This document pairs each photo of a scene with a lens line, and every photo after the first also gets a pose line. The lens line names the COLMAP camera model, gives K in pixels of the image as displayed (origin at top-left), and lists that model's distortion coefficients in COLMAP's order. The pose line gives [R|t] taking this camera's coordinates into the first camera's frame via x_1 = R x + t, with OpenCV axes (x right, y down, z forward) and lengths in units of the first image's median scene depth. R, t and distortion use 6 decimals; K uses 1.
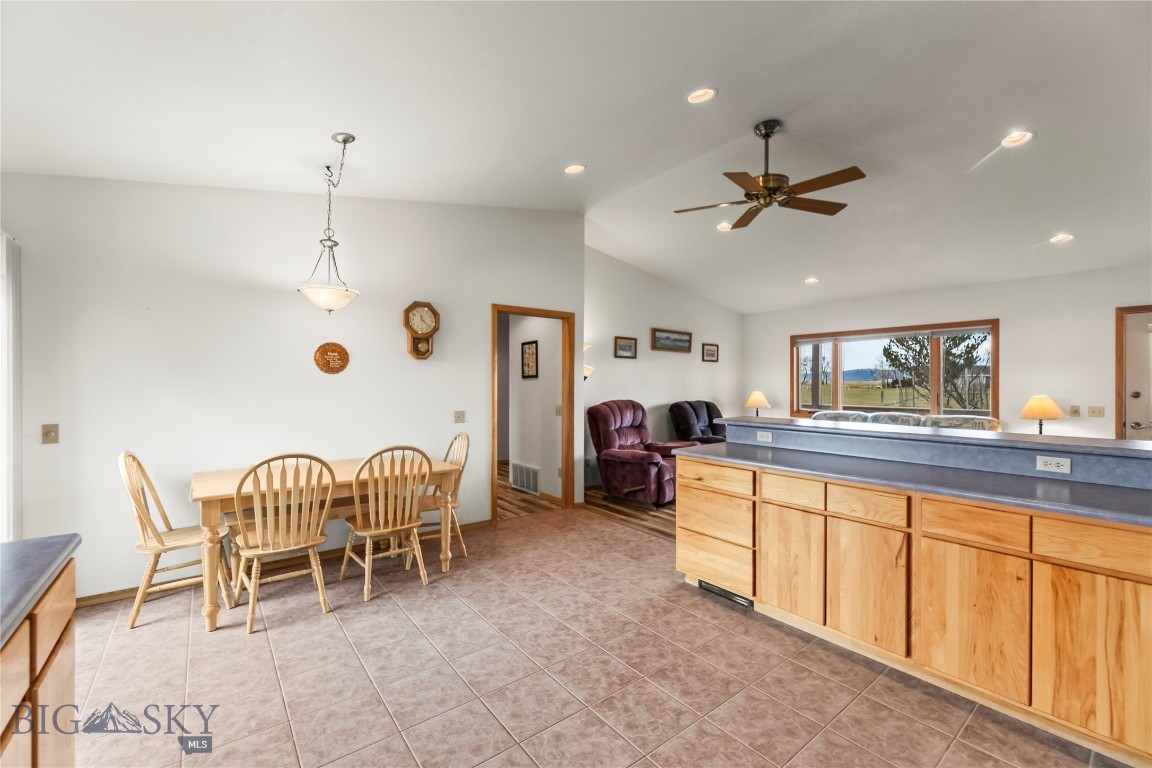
lens RADIAL K [[472.3, 0, 584.8], [0, 472.3, 384.1], [0, 0, 1]] dist [-0.001212, 0.000106]
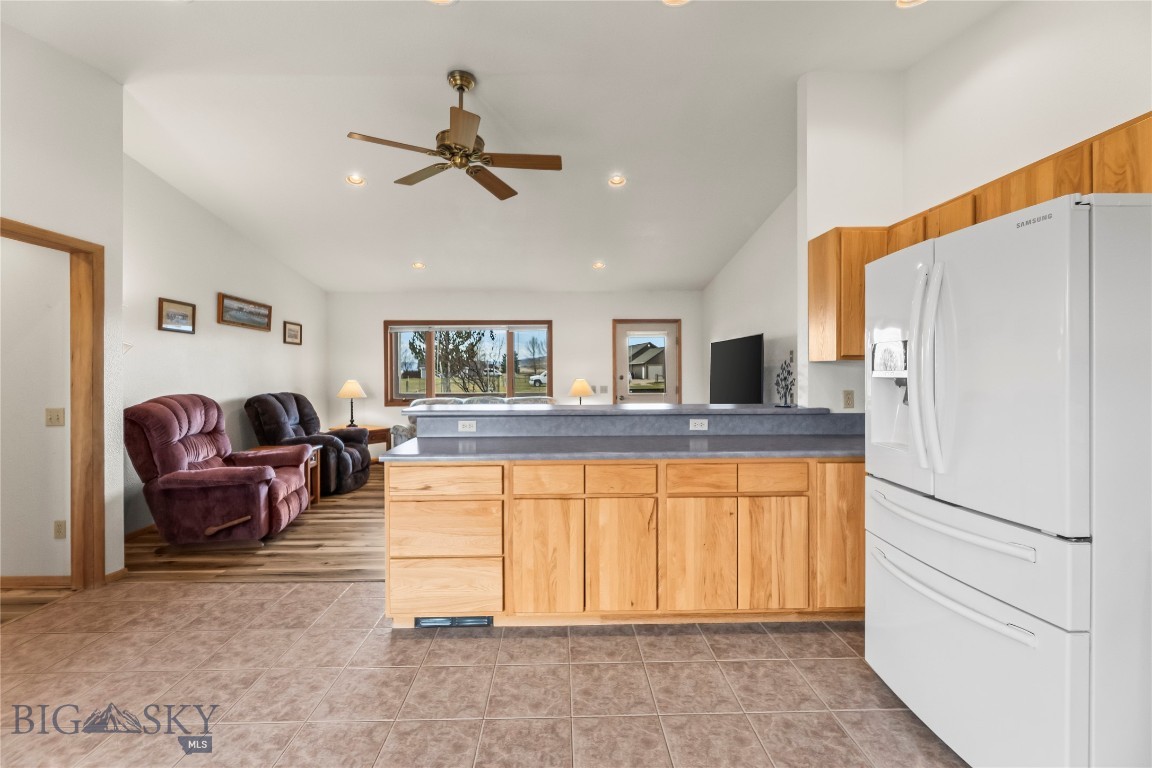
lens RADIAL K [[472.3, 0, 568.7], [0, 472.3, 373.2], [0, 0, 1]] dist [-0.001212, 0.000106]
pose [[0.609358, -0.002865, 0.792890, -0.198687], [0.006608, 0.999977, -0.001466, 0.014059], [-0.792868, 0.006133, 0.609363, 0.297974]]
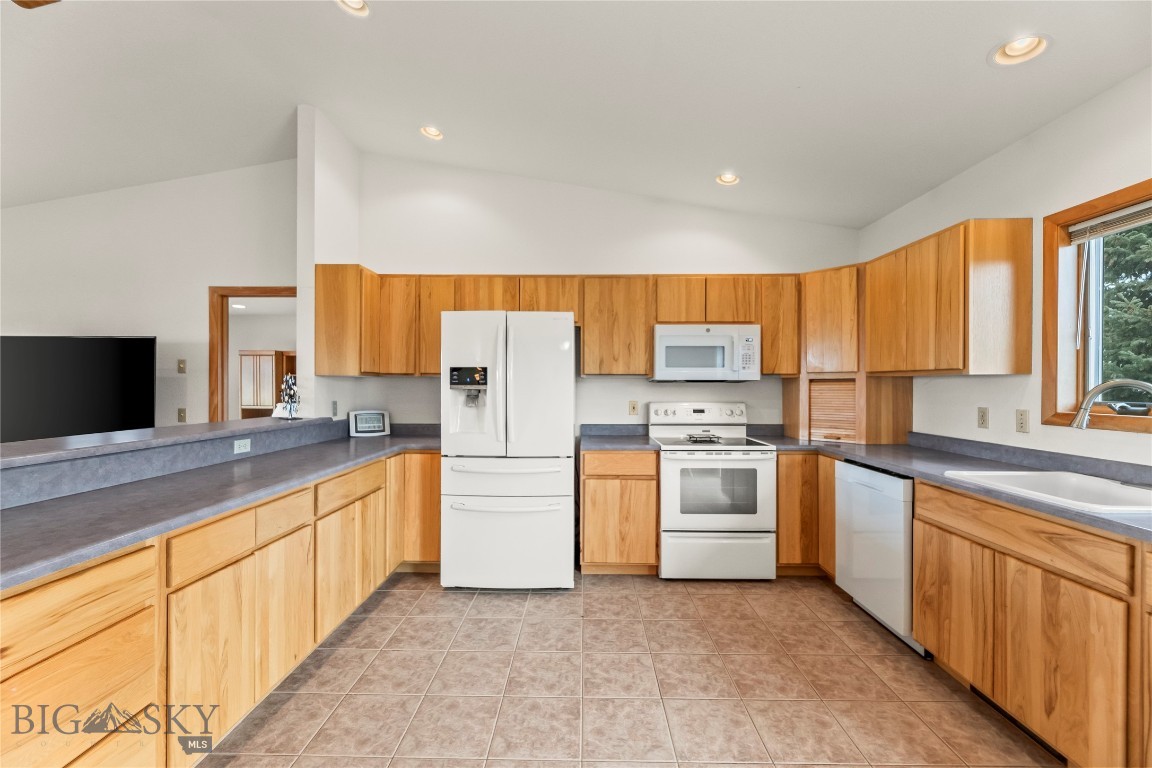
lens RADIAL K [[472.3, 0, 568.0], [0, 472.3, 387.1], [0, 0, 1]] dist [-0.001212, 0.000106]
pose [[-0.755097, -0.004802, 0.655595, -0.234852], [-0.000529, 0.999977, 0.006715, 0.011011], [-0.655613, 0.004724, -0.755082, 0.859303]]
